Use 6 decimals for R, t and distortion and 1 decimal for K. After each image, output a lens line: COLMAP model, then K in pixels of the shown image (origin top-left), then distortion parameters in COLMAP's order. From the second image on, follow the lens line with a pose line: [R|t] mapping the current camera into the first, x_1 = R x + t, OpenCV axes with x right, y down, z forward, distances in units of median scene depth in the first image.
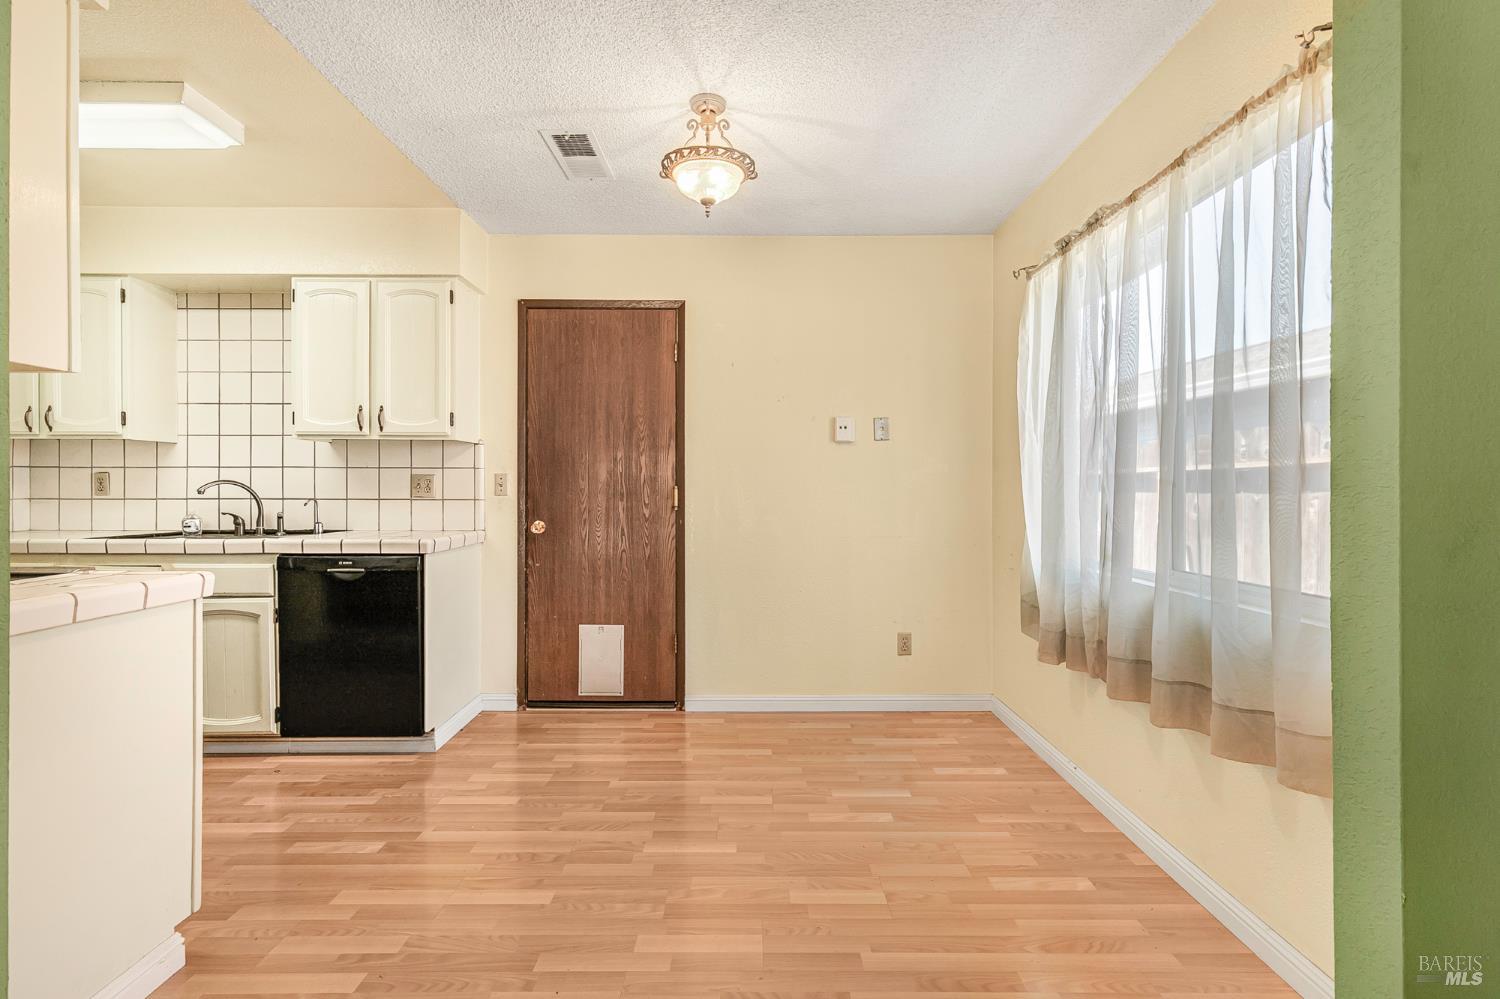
lens RADIAL K [[678.4, 0, 752.7], [0, 678.4, 503.1], [0, 0, 1]] dist [0.013610, -0.010921]
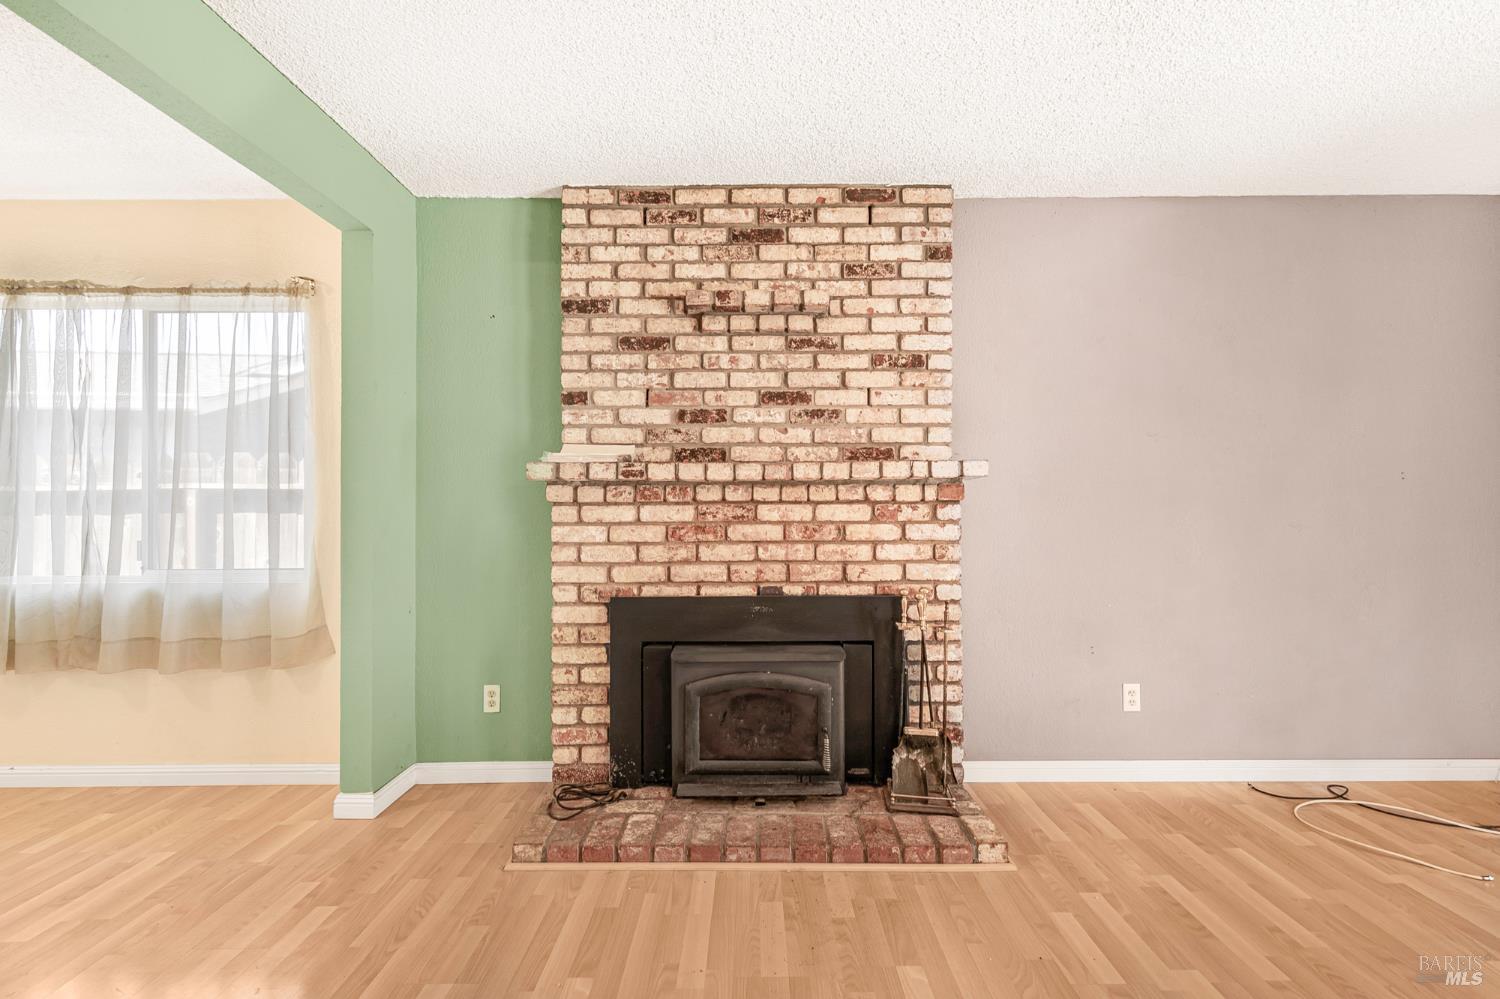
lens RADIAL K [[678.4, 0, 752.7], [0, 678.4, 503.1], [0, 0, 1]] dist [0.013610, -0.010921]
pose [[0.012600, 0.017421, 0.999769, -0.479312], [0.014514, 0.999740, -0.017604, -0.000428], [-0.999815, 0.014732, 0.012344, -0.135448]]
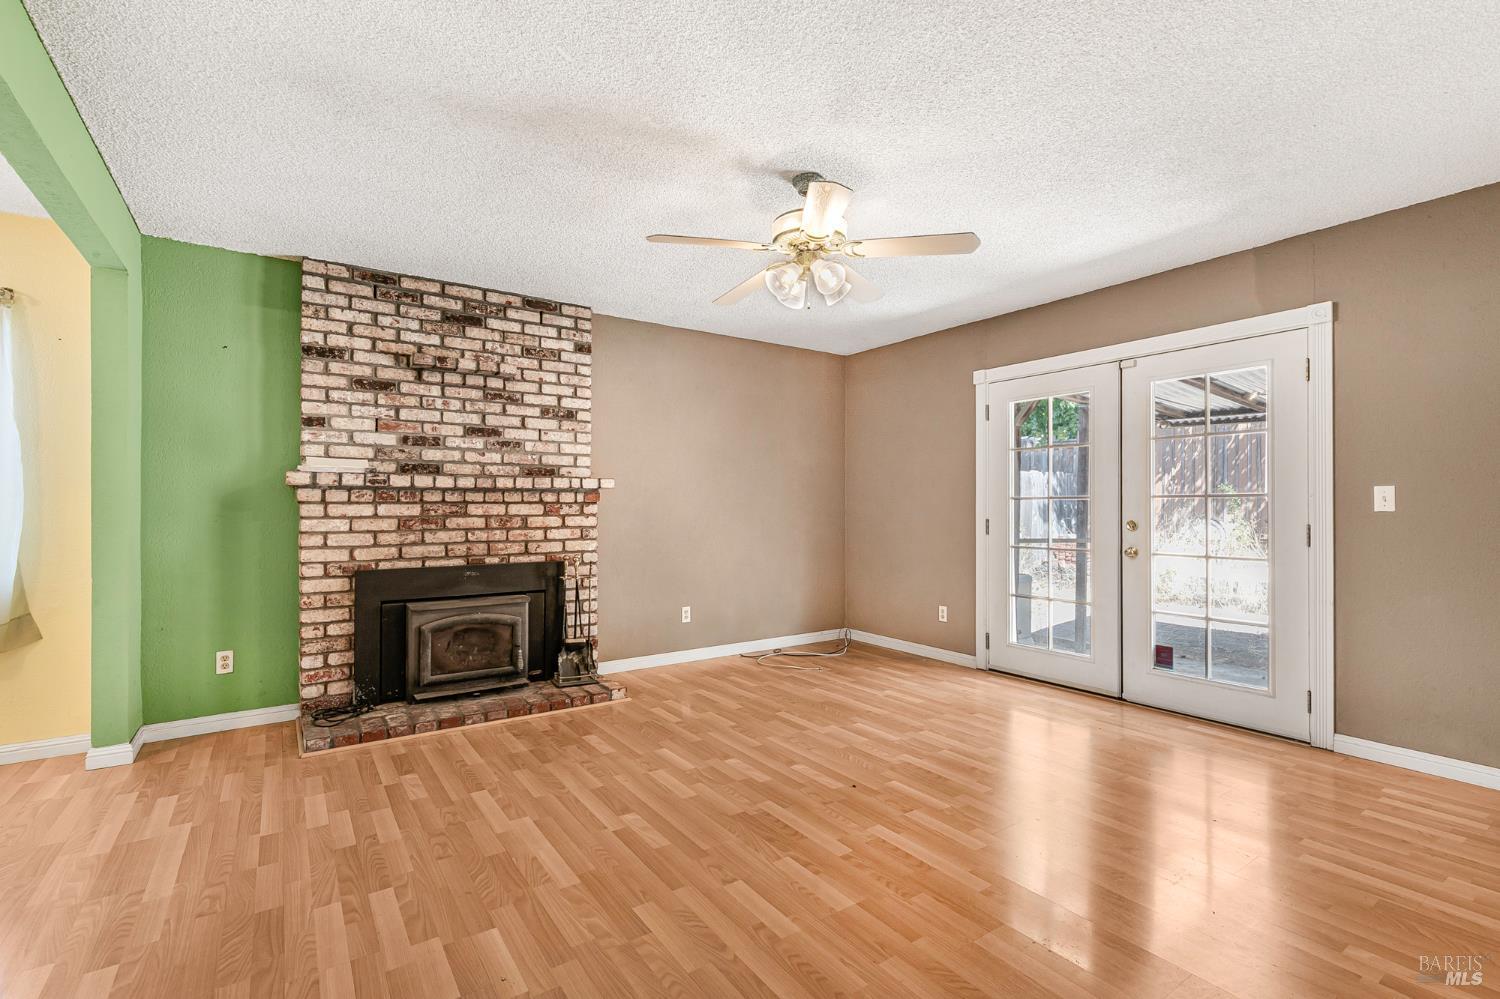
lens RADIAL K [[678.4, 0, 752.7], [0, 678.4, 503.1], [0, 0, 1]] dist [0.013610, -0.010921]
pose [[-0.559576, 0.010248, 0.828715, -0.952316], [0.013356, 0.999905, -0.003346, -0.003546], [-0.828671, 0.009196, -0.559660, 0.123284]]
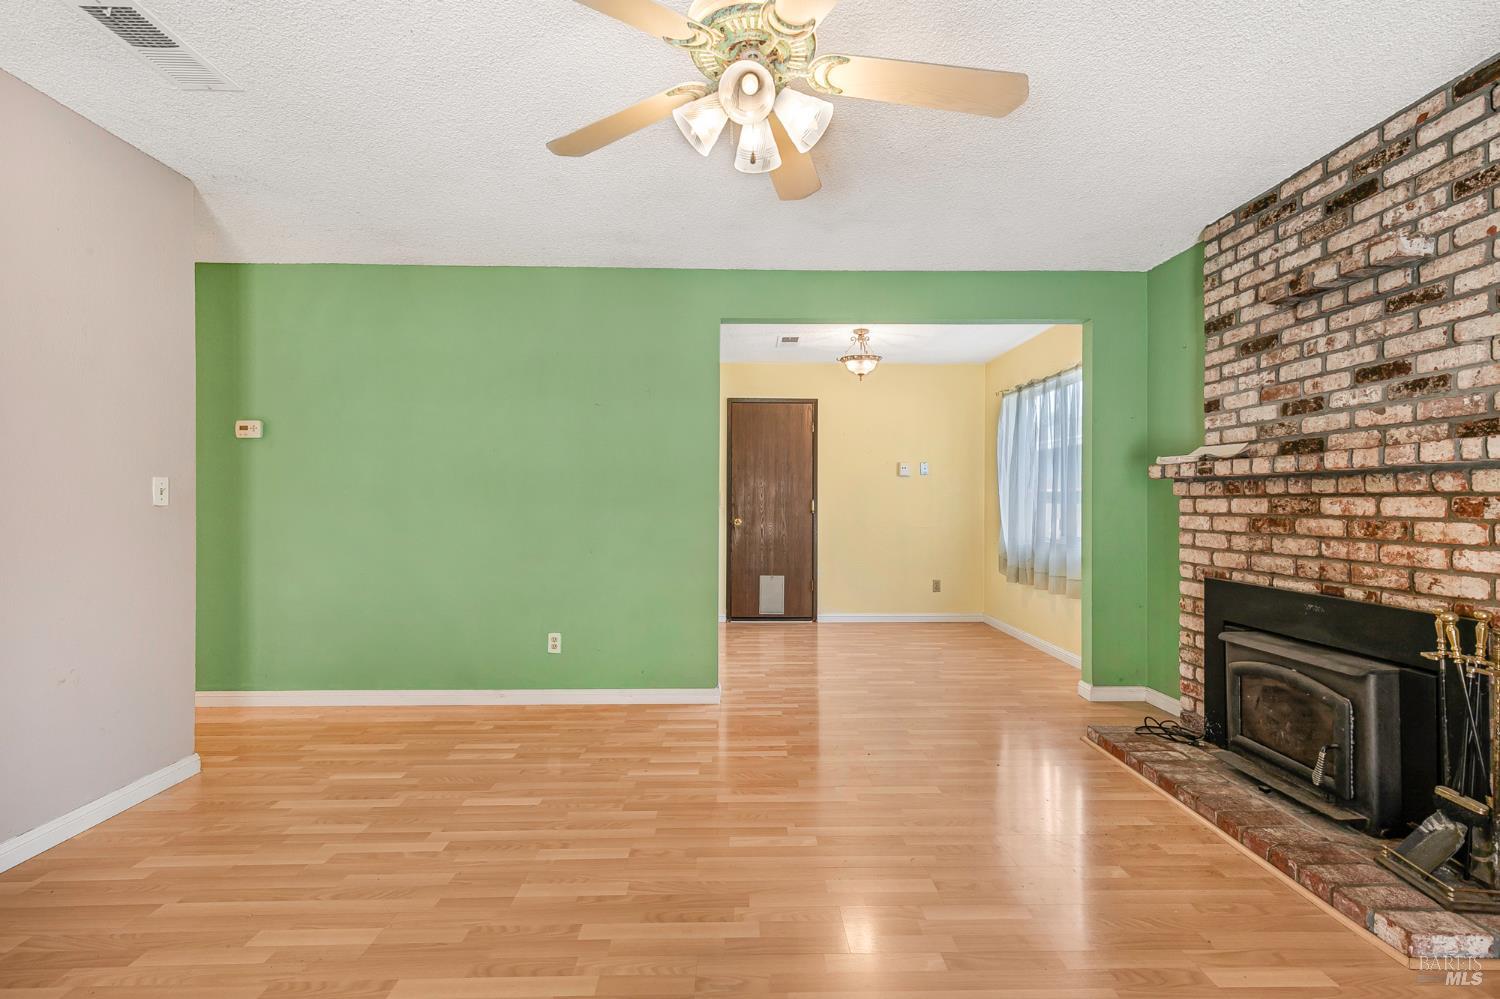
lens RADIAL K [[678.4, 0, 752.7], [0, 678.4, 503.1], [0, 0, 1]] dist [0.013610, -0.010921]
pose [[0.999932, 0.004027, 0.010944, -0.314232], [-0.003914, 0.999938, -0.010391, 0.003924], [-0.010986, 0.010348, 0.999886, -0.880610]]
